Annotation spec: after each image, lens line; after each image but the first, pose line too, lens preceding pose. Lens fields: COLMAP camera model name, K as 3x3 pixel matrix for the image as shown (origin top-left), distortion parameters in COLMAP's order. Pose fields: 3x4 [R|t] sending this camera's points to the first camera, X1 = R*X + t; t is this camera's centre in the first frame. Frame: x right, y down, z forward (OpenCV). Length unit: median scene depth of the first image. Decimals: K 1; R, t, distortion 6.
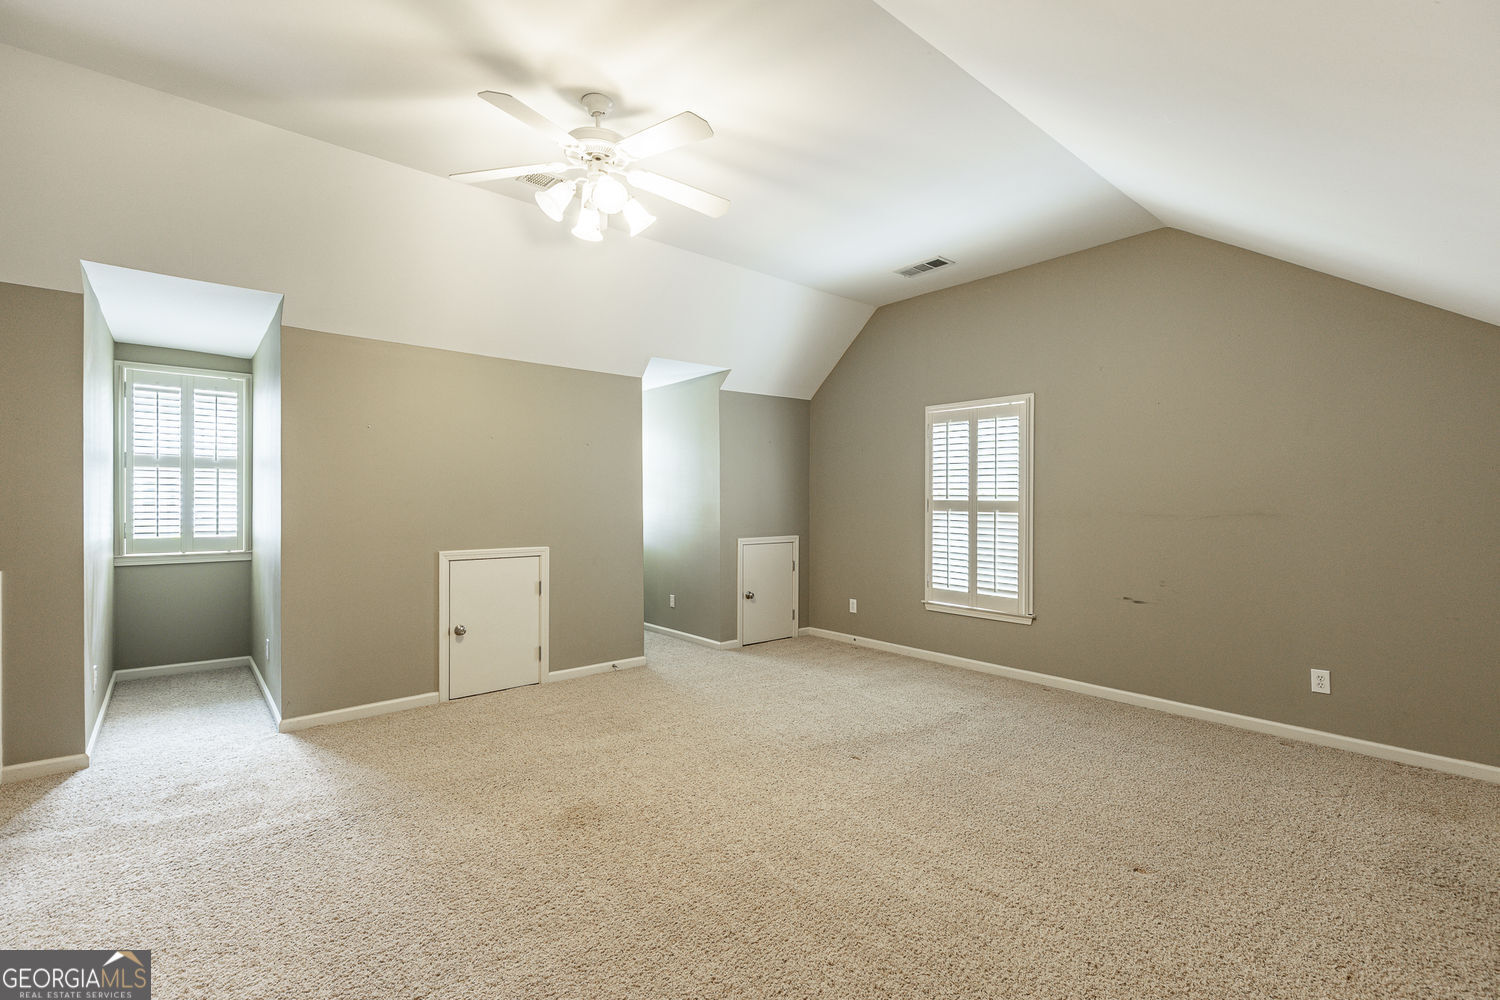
lens RADIAL K [[664.7, 0, 759.0], [0, 664.7, 498.6], [0, 0, 1]] dist [0.003128, 0.000174]
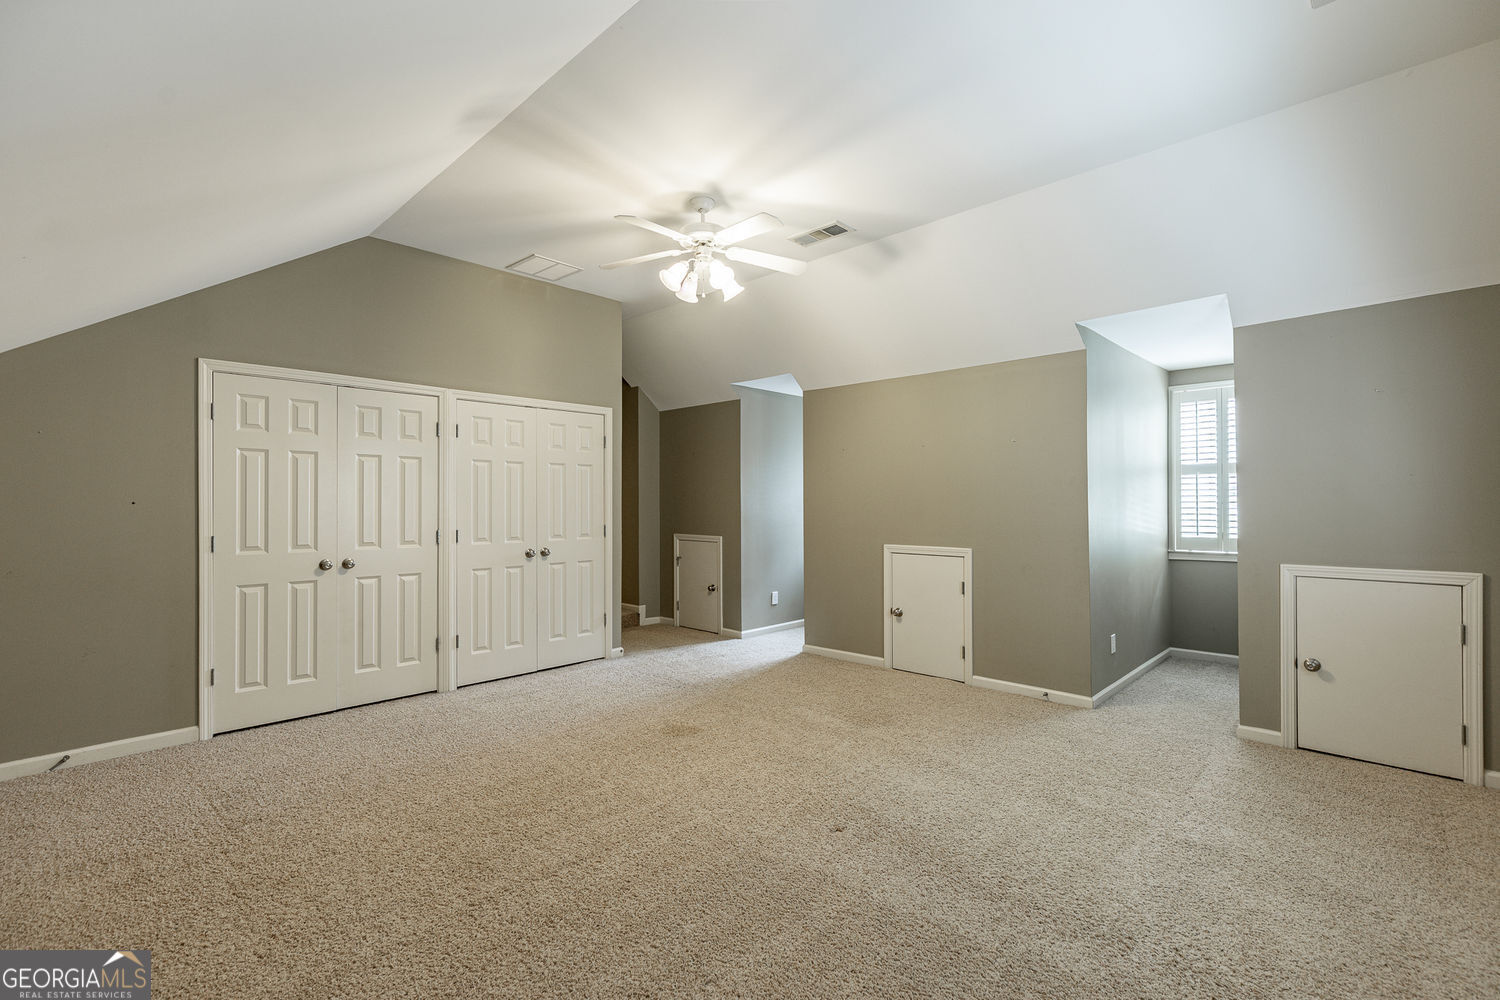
lens RADIAL K [[664.7, 0, 749.5], [0, 664.7, 499.6], [0, 0, 1]] dist [0.003128, 0.000174]
pose [[0.084542, -0.008856, -0.996381, 0.616340], [0.004857, 0.999952, -0.008476, 0.005863], [0.996408, -0.004123, 0.084581, 0.559022]]
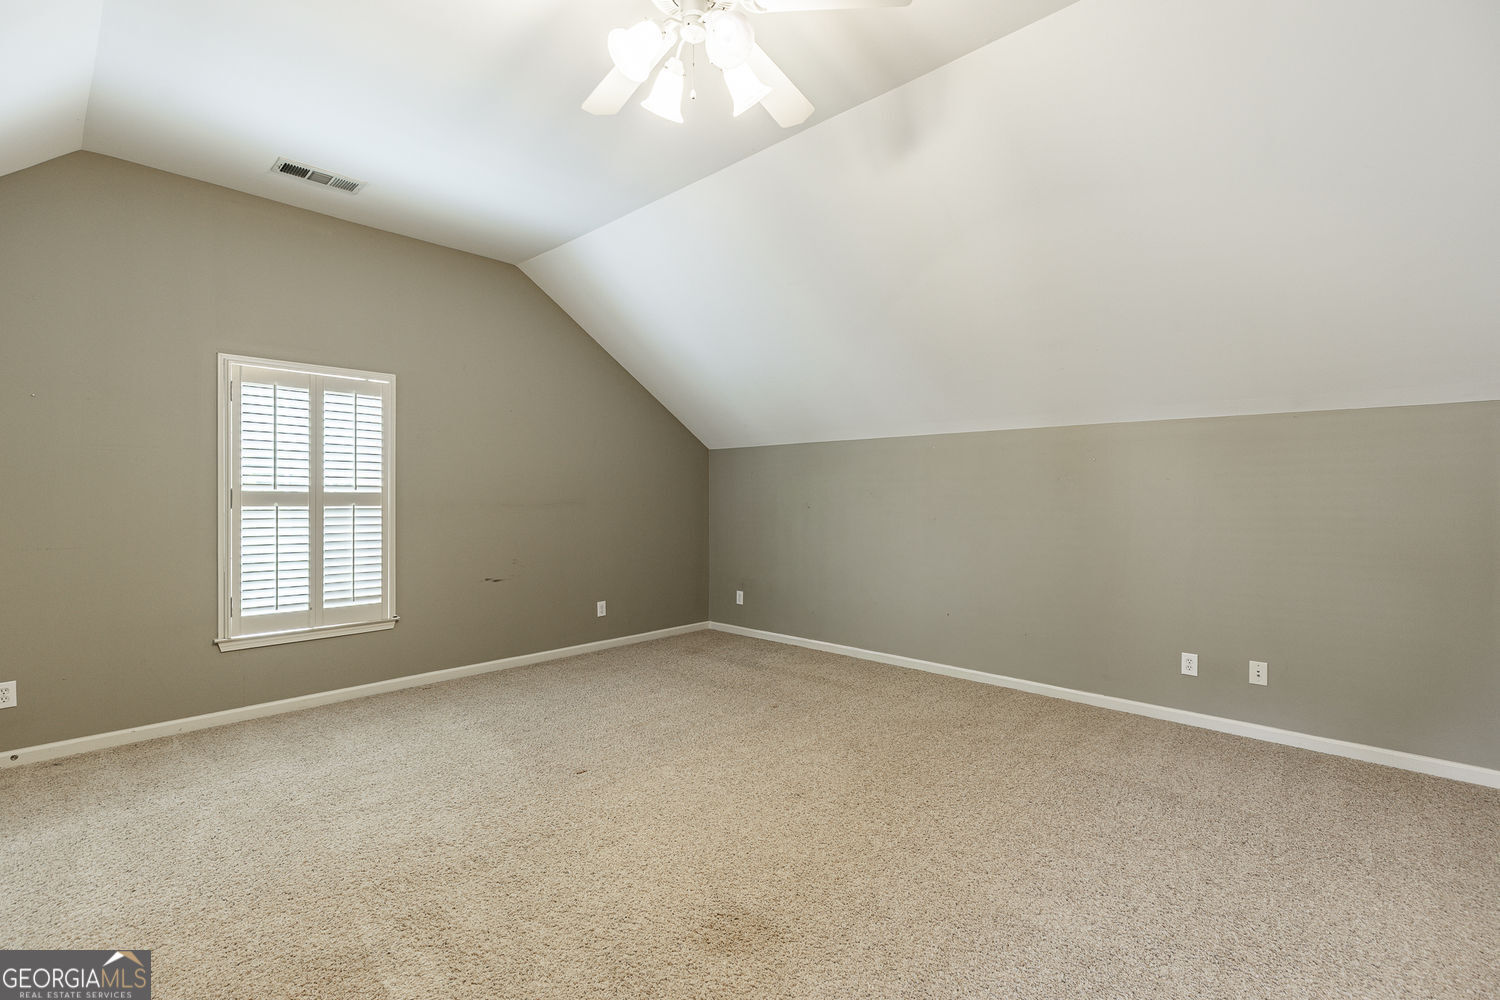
lens RADIAL K [[664.7, 0, 752.2], [0, 664.7, 497.4], [0, 0, 1]] dist [0.003128, 0.000174]
pose [[-0.096779, -0.004520, 0.995296, -0.519681], [-0.003265, 0.999986, 0.004223, 0.004368], [-0.995301, -0.002840, -0.096792, 0.566946]]
